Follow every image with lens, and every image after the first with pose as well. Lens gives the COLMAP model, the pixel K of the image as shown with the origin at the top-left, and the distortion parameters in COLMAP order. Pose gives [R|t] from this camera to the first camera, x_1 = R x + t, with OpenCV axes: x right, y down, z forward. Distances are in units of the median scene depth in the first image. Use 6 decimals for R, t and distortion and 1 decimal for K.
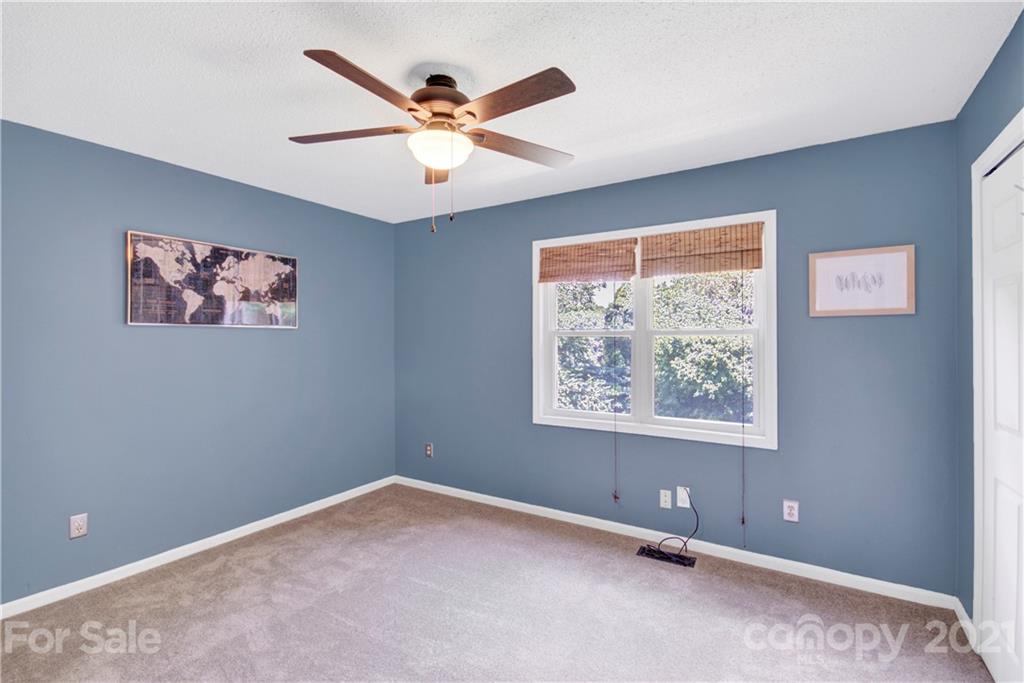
lens RADIAL K [[472.0, 0, 511.4], [0, 472.0, 339.3], [0, 0, 1]] dist [0.010933, -0.000518]
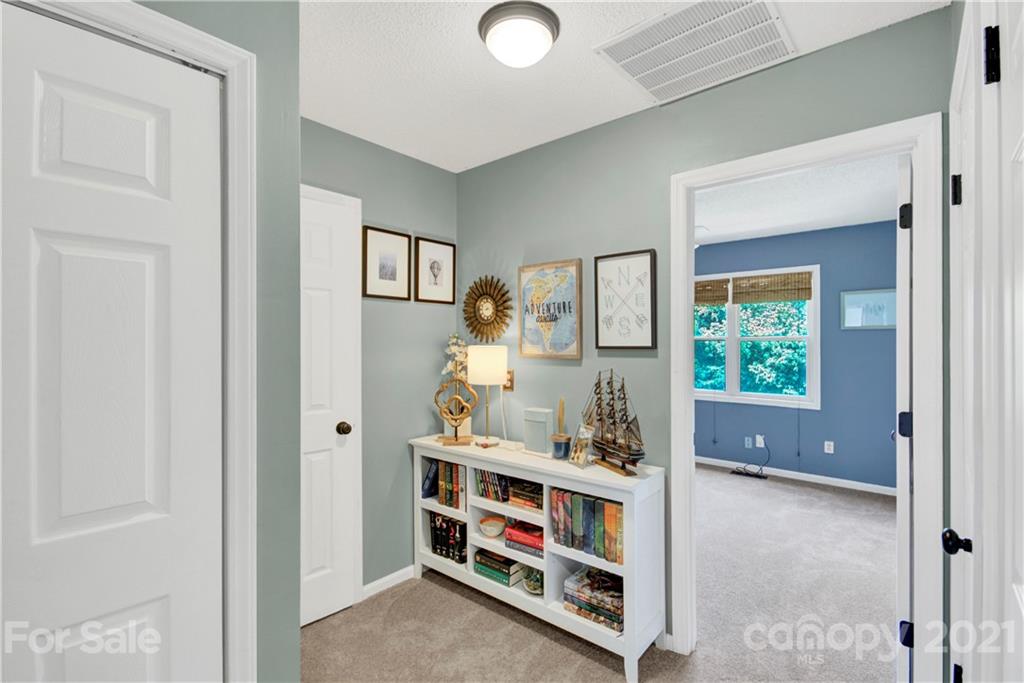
lens RADIAL K [[472.0, 0, 513.7], [0, 472.0, 338.7], [0, 0, 1]] dist [0.010933, -0.000518]
pose [[0.990913, 0.005591, -0.134388, -0.156144], [-0.006671, 0.999949, -0.007581, 0.002245], [0.134338, 0.008409, 0.990900, -0.441024]]
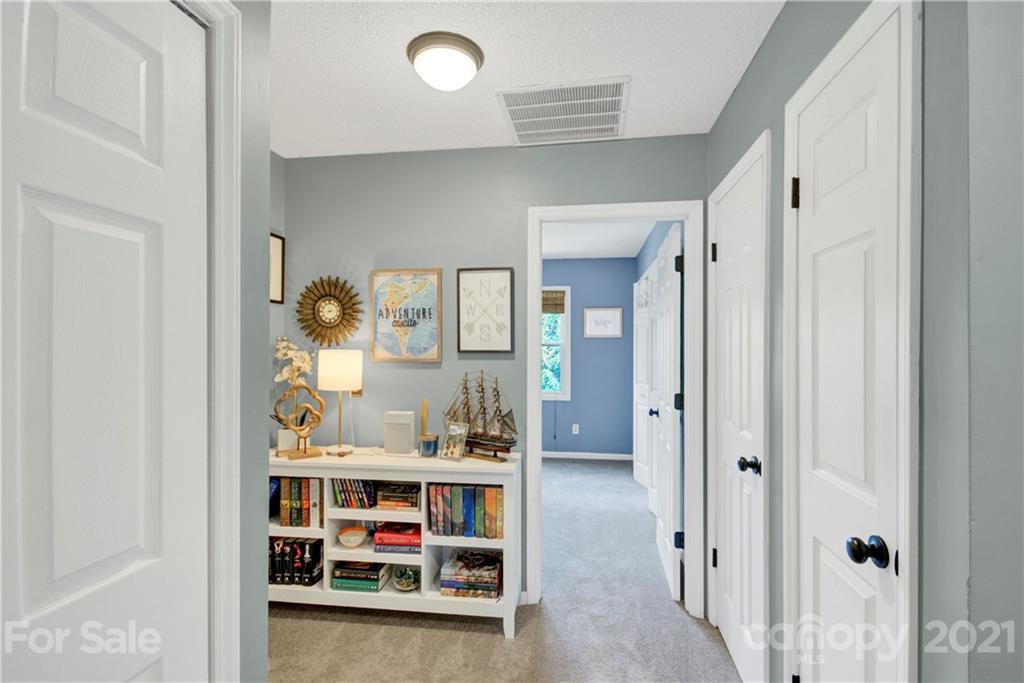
lens RADIAL K [[472.0, 0, 518.2], [0, 472.0, 342.2], [0, 0, 1]] dist [0.010933, -0.000518]
pose [[0.911263, 0.013245, 0.411612, -0.290352], [-0.007751, 0.999857, -0.015012, 0.004159], [-0.411752, 0.010490, 0.911235, -0.459826]]
